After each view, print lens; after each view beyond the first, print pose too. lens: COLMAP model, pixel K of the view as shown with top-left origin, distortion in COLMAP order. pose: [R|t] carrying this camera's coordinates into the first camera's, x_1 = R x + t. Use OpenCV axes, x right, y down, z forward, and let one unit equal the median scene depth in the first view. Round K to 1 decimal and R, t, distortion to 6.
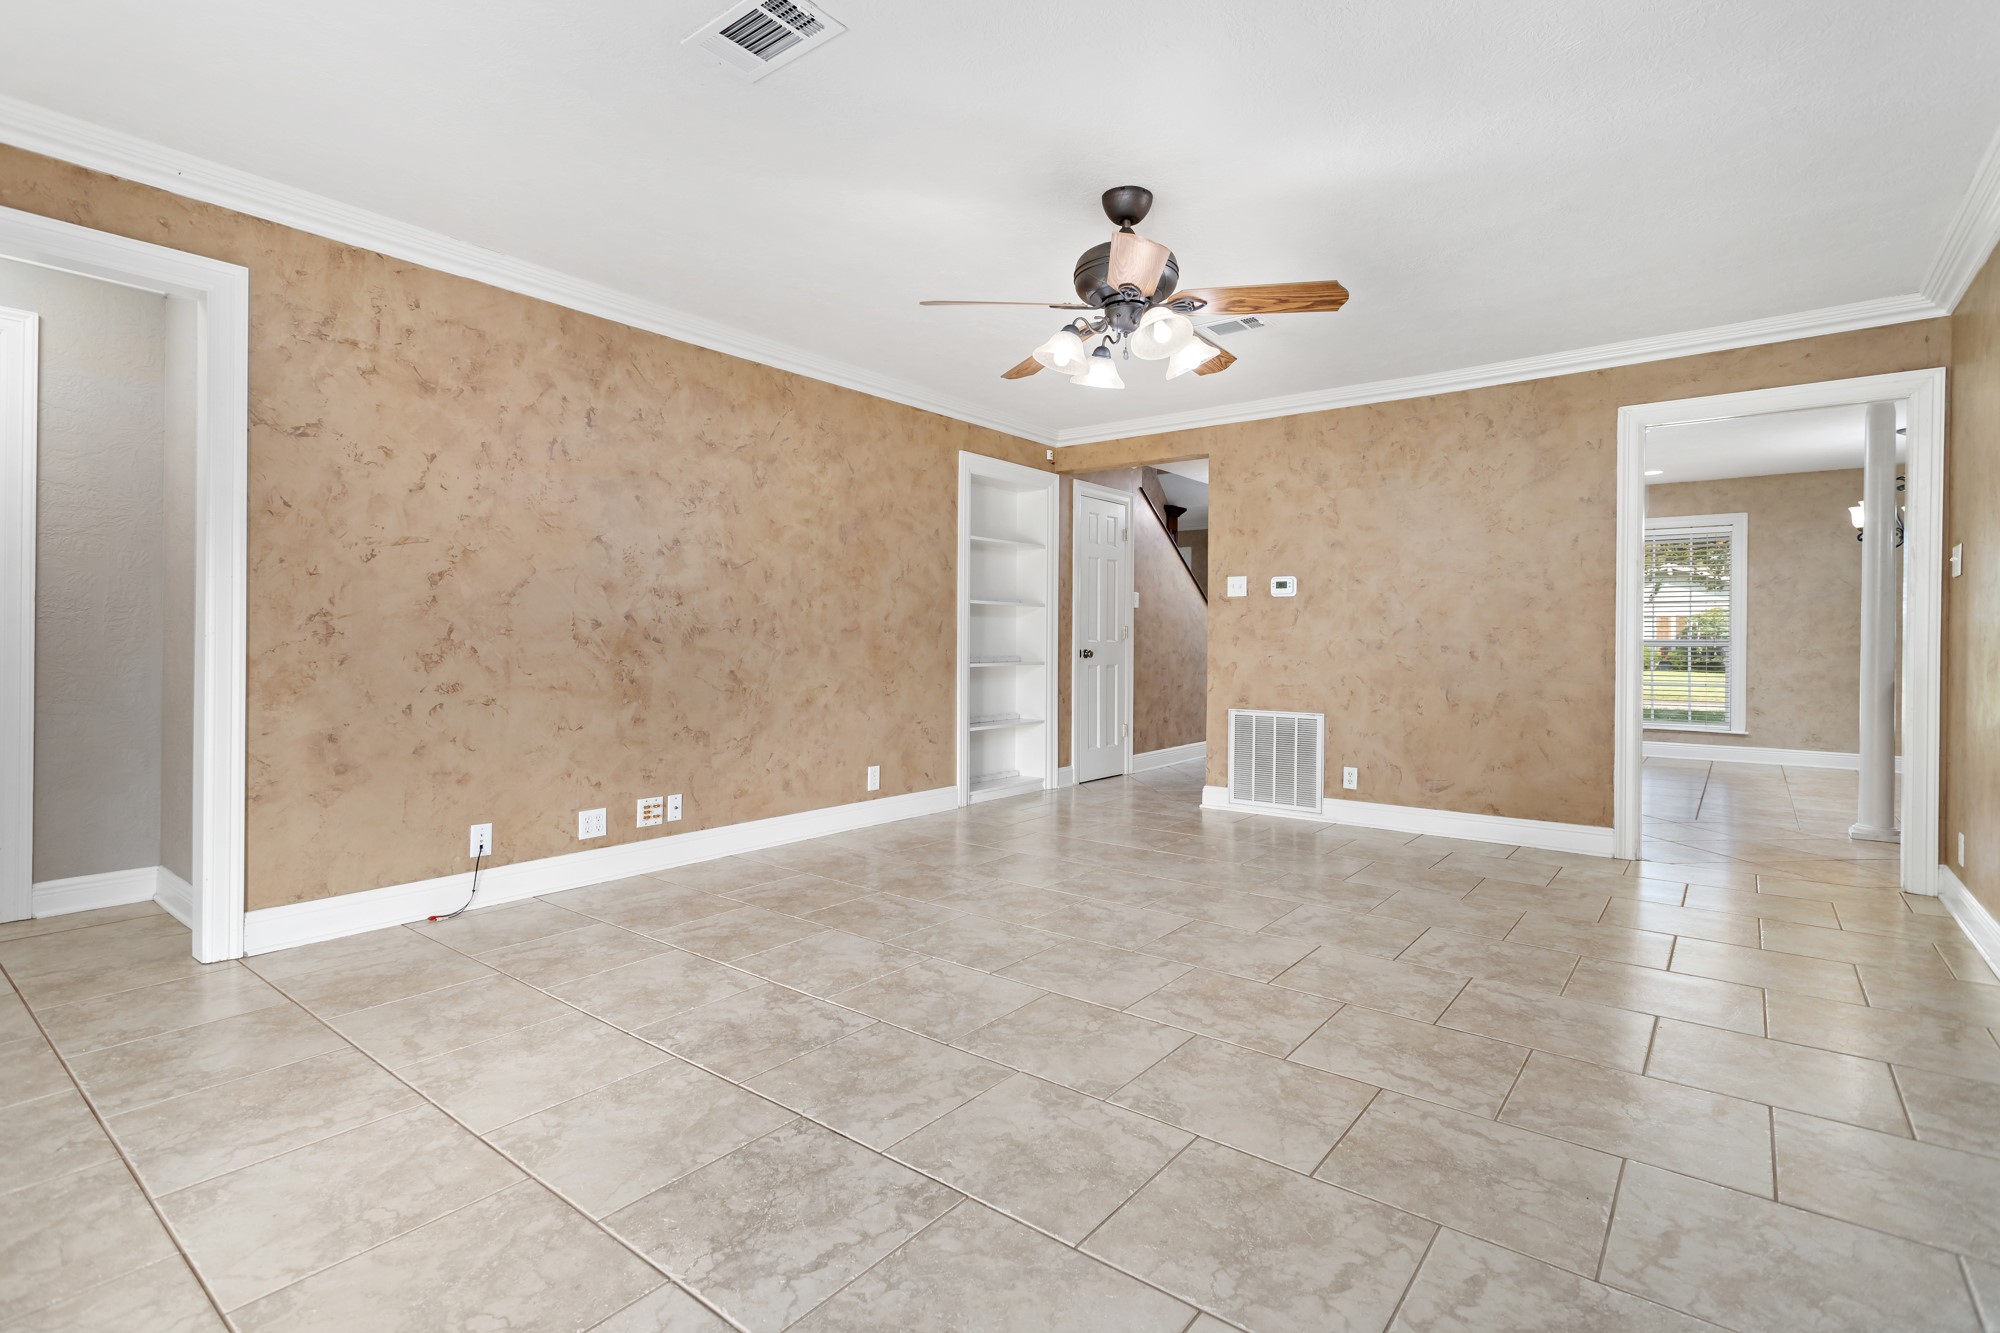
lens RADIAL K [[951.0, 0, 997.4], [0, 951.0, 651.5], [0, 0, 1]] dist [-0.001616, -0.000062]
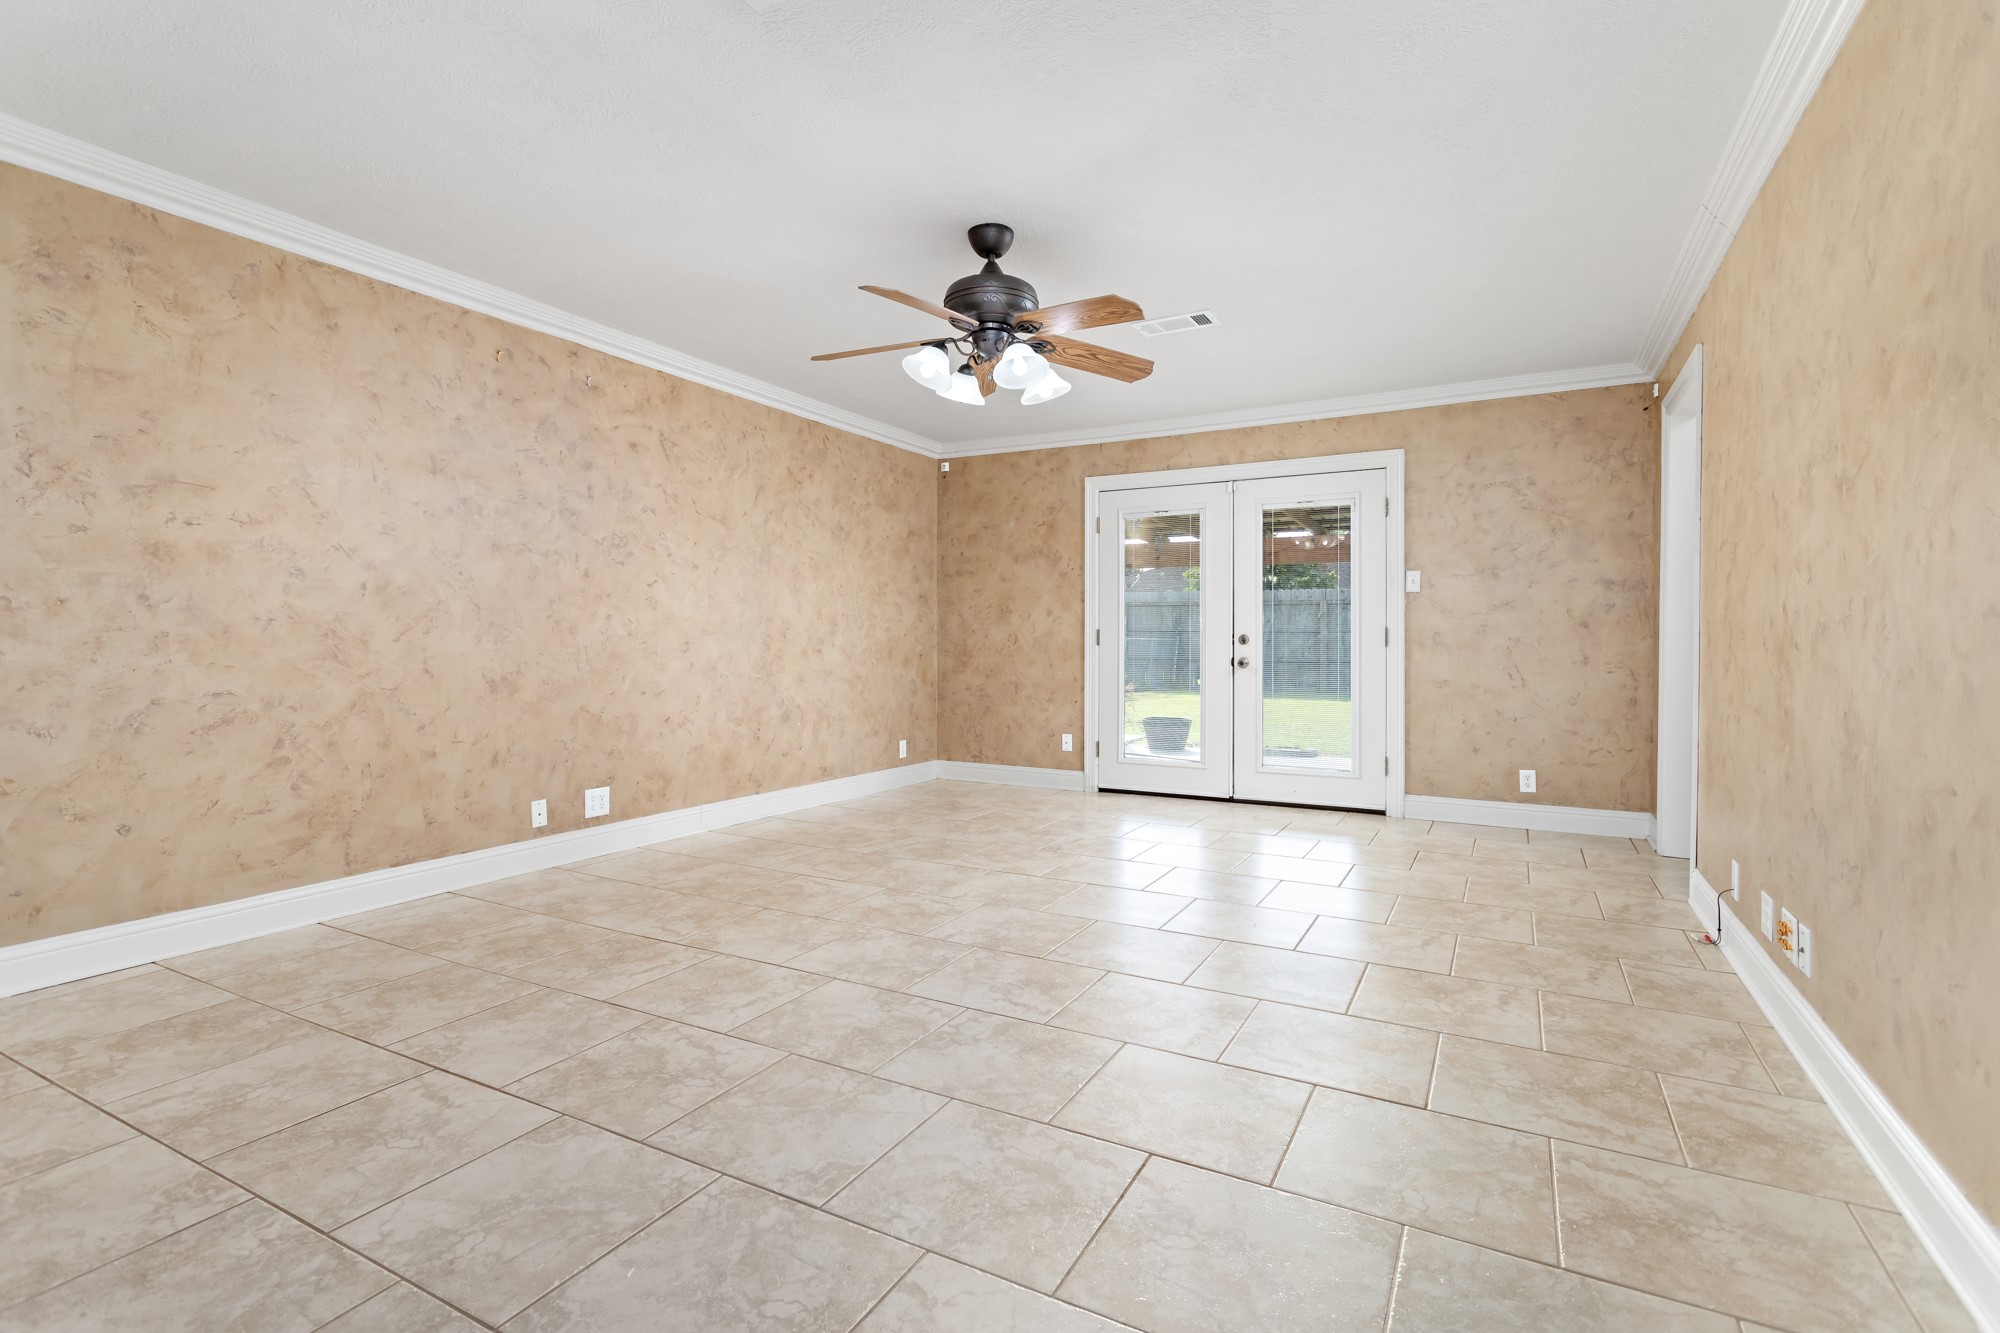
lens RADIAL K [[951.0, 0, 995.4], [0, 951.0, 652.0], [0, 0, 1]] dist [-0.001616, -0.000062]
pose [[-0.986177, -0.006378, -0.165575, 0.316453], [-0.009508, 0.999791, 0.018118, -0.017315], [0.165425, 0.019442, -0.986031, 2.145718]]
